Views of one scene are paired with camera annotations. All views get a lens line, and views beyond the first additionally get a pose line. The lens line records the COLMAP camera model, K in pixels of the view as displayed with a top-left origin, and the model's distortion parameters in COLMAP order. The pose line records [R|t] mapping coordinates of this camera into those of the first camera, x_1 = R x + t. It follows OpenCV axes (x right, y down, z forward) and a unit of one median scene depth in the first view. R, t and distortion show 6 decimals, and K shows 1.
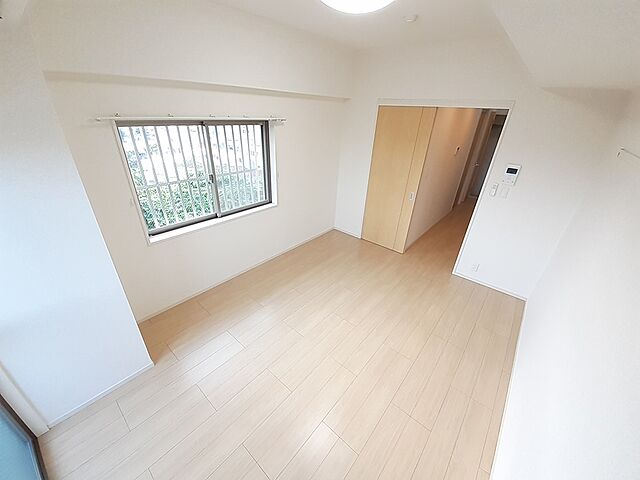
lens RADIAL K [[254.2, 0, 320.0], [0, 254.2, 240.0], [0, 0, 1]] dist [-0.000951, -0.000108]
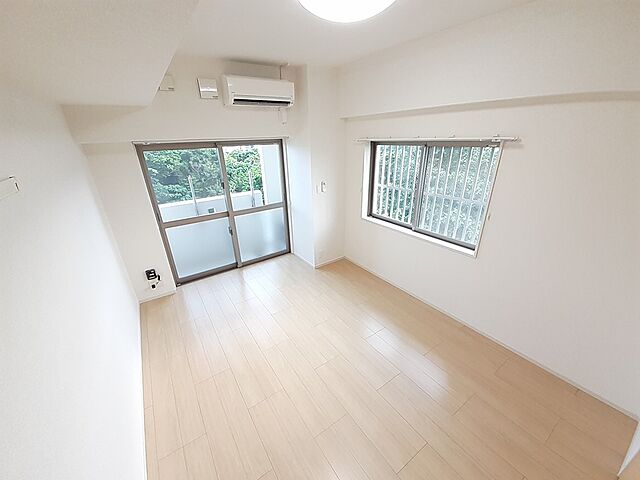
lens RADIAL K [[254.2, 0, 320.0], [0, 254.2, 240.0], [0, 0, 1]] dist [-0.000951, -0.000108]
pose [[-0.258991, 0.345480, -0.901980, 0.738473], [-0.422560, 0.799207, 0.427448, -0.380344], [0.868543, 0.491845, -0.061002, 0.823045]]
